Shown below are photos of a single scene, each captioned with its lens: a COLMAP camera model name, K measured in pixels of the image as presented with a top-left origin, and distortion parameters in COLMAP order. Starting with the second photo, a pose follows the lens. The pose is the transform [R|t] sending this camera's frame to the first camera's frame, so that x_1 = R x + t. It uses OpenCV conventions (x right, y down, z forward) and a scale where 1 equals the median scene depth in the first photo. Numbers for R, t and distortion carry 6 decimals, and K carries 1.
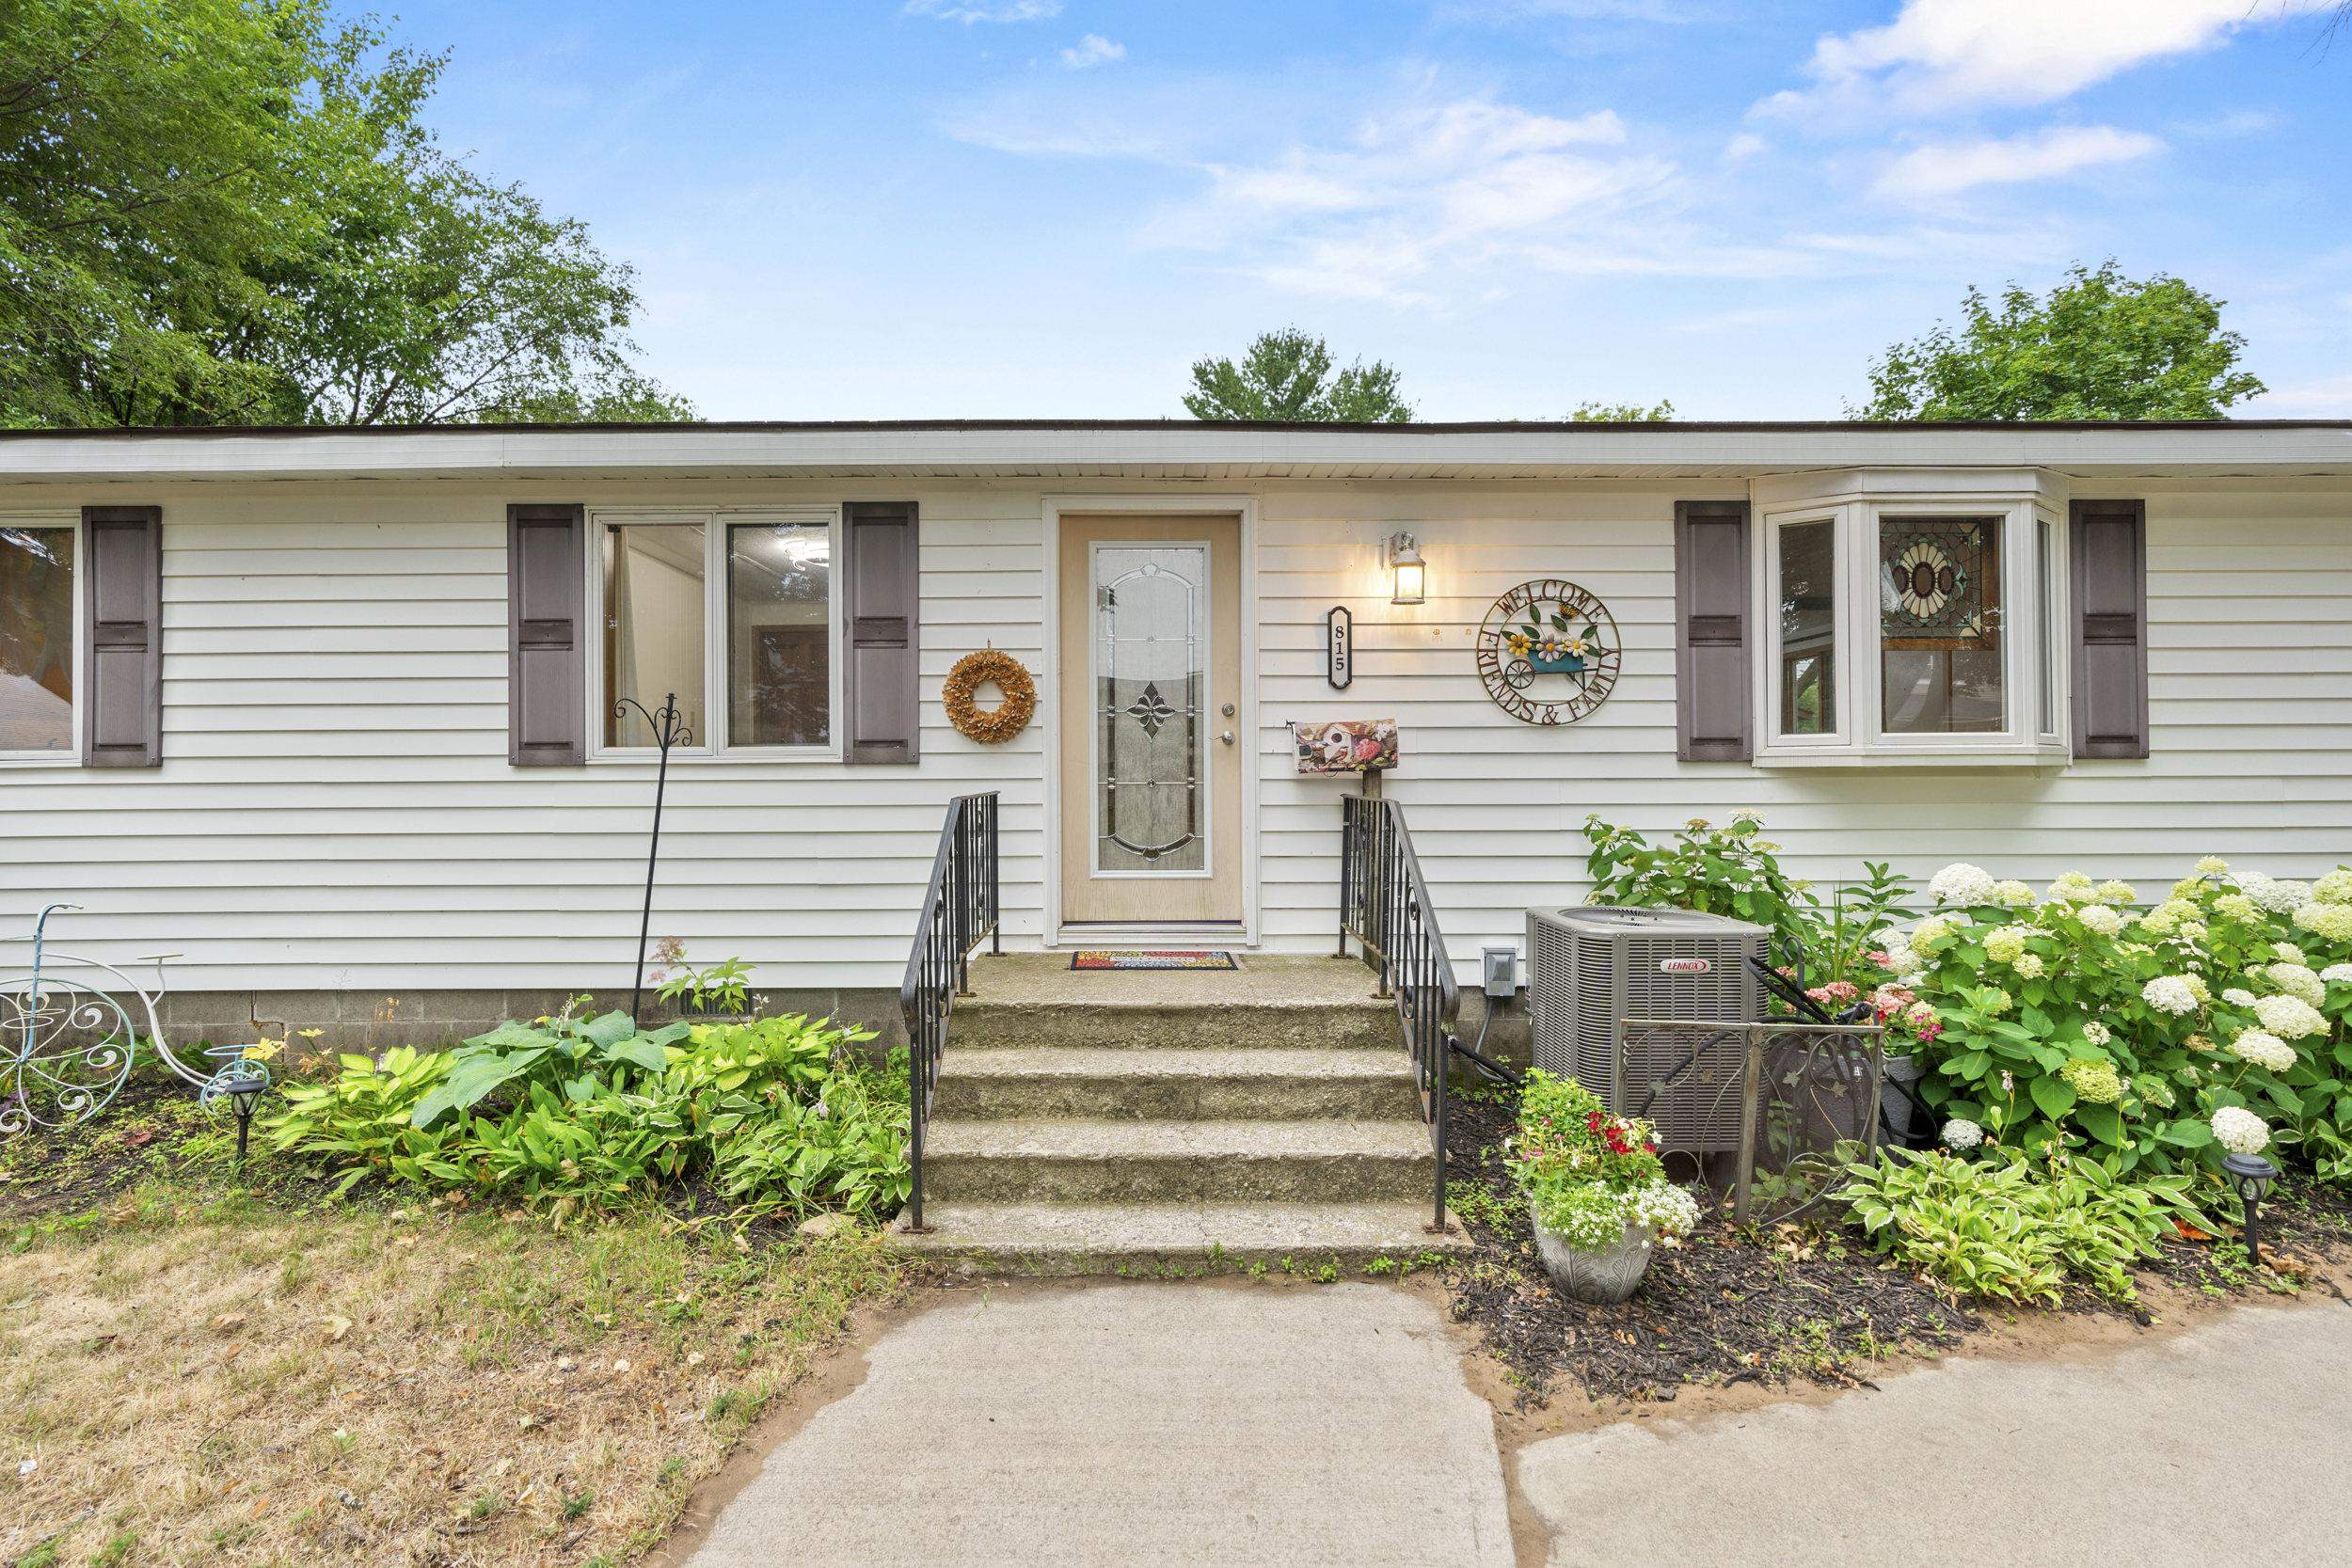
lens RADIAL K [[1061.8, 0, 1170.1], [0, 1061.8, 784.2], [0, 0, 1]] dist [-0.002676, 0.001455]
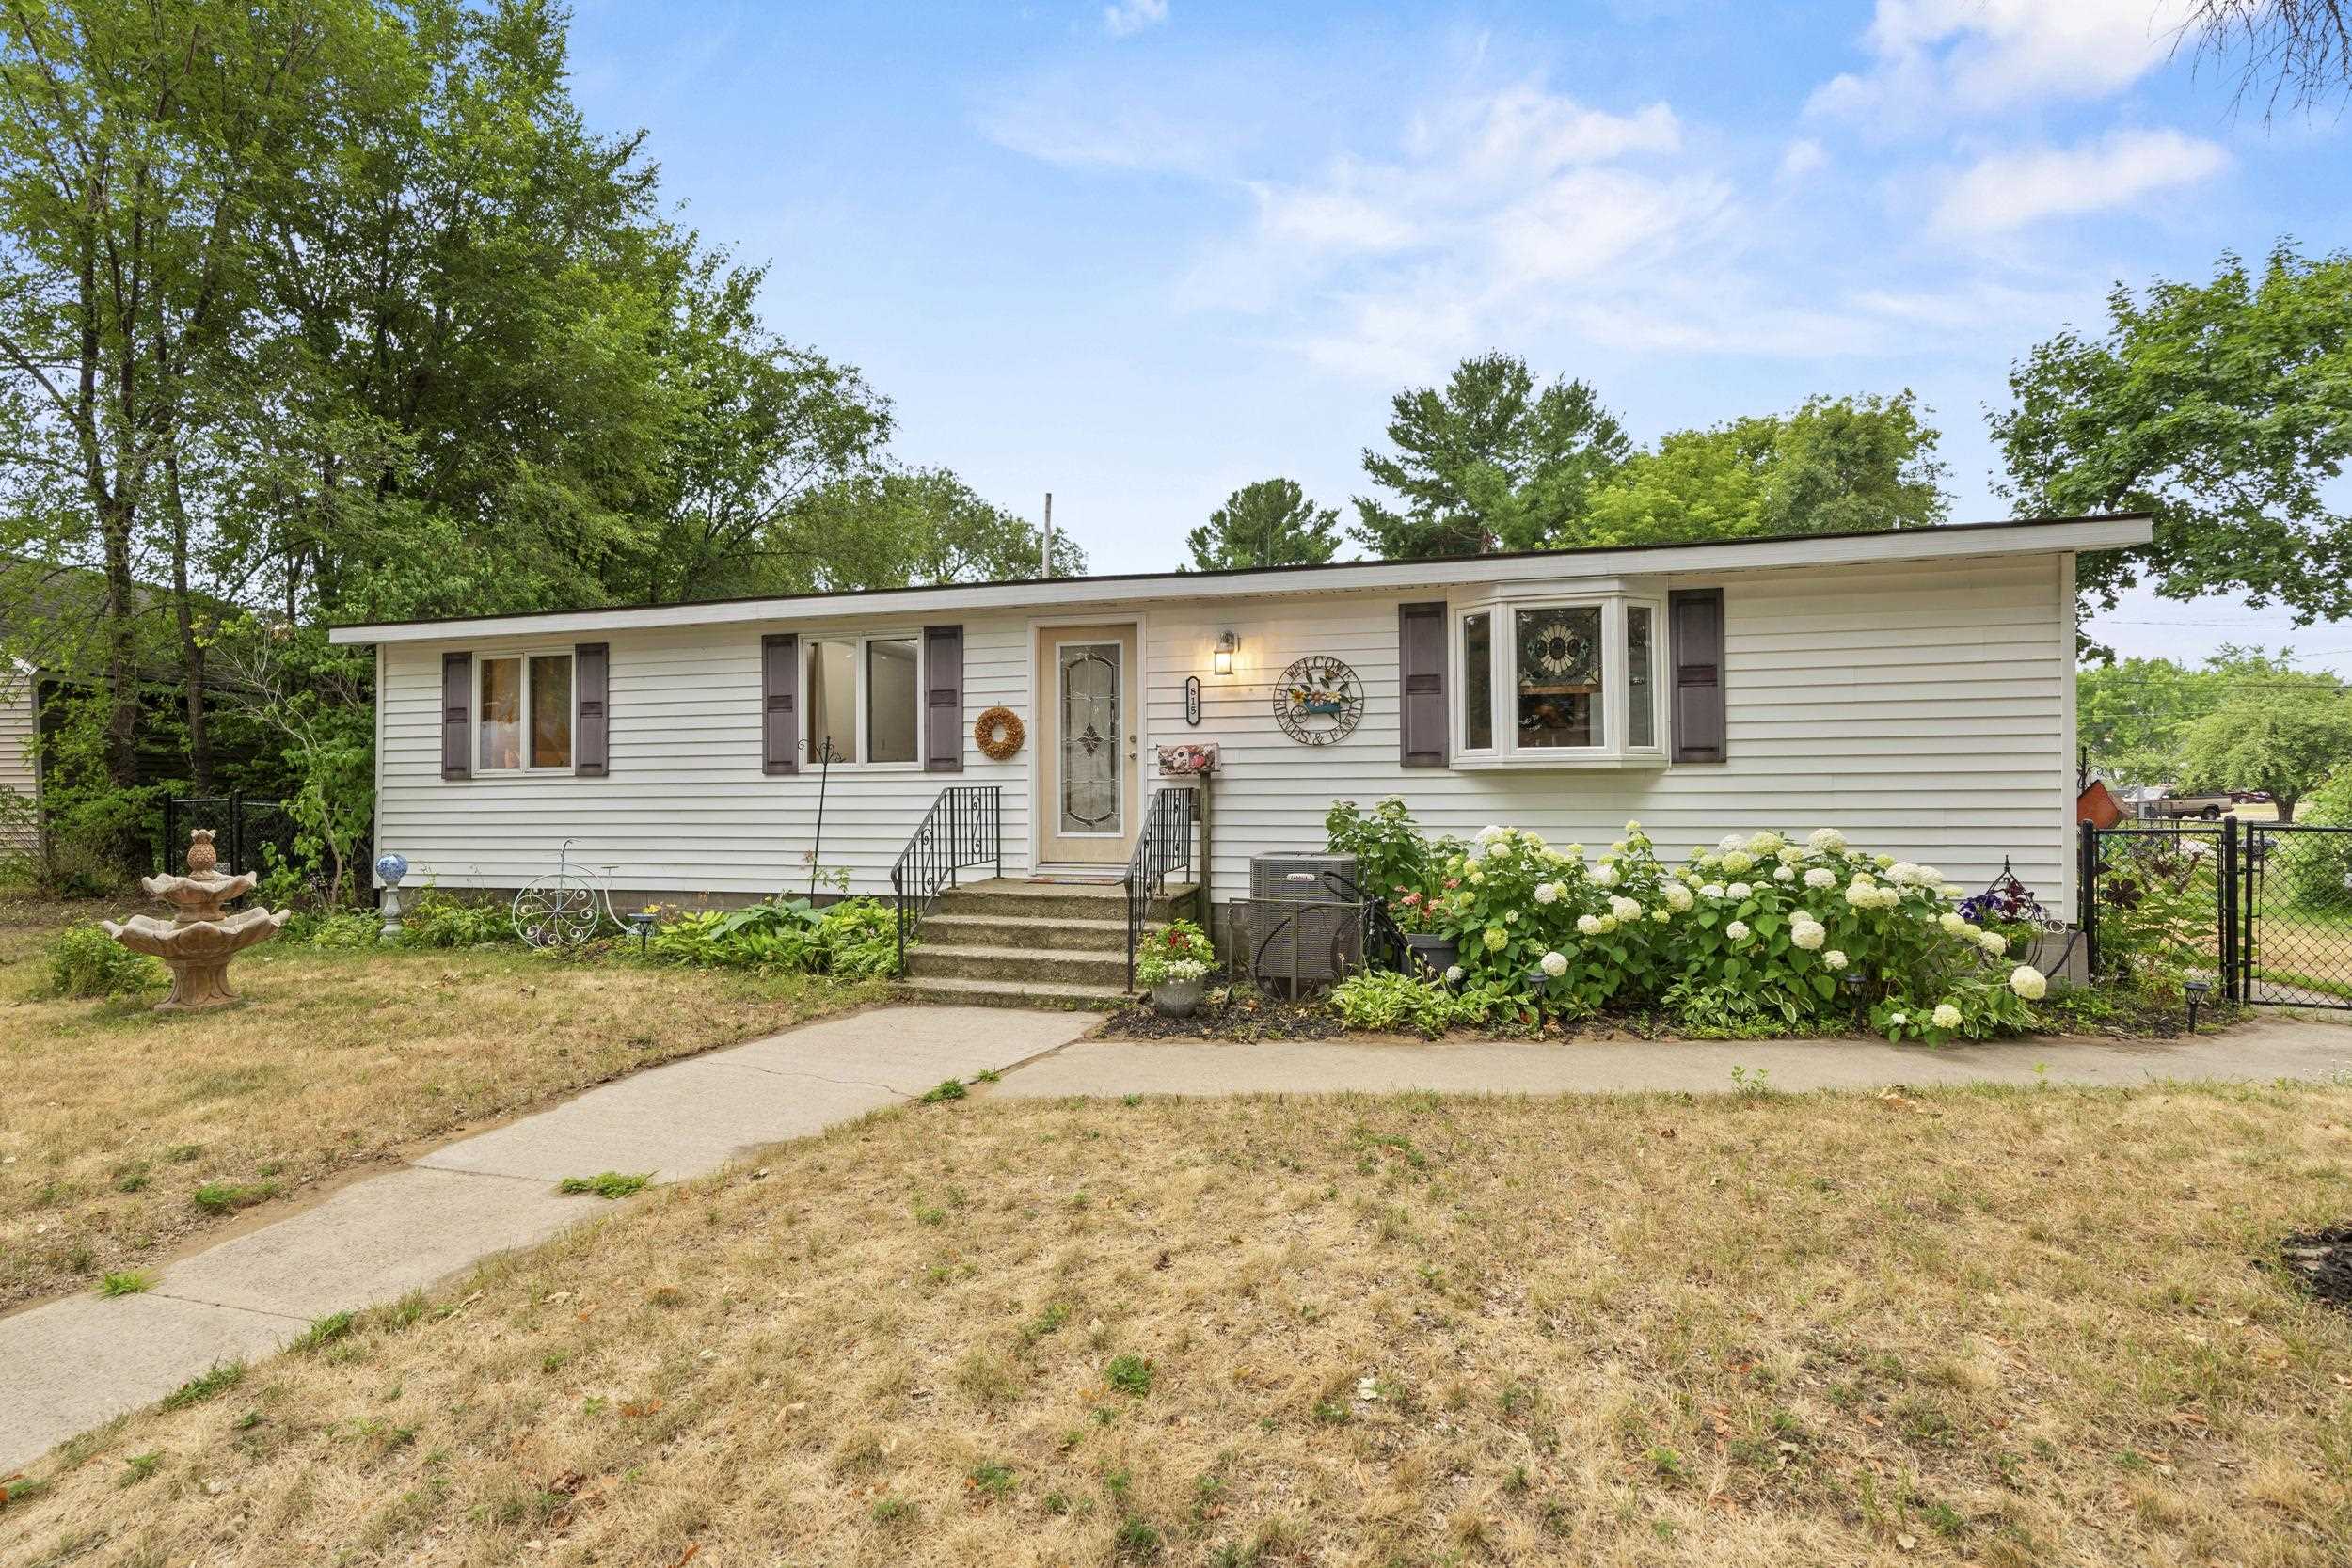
lens RADIAL K [[1086.2, 0, 1174.8], [0, 1086.2, 791.0], [0, 0, 1]] dist [-0.000003, 0.000175]
pose [[0.966481, -0.001916, -0.256731, 0.572475], [0.000460, 0.999983, -0.005733, 0.024075], [0.256737, 0.005422, 0.966466, -0.667296]]
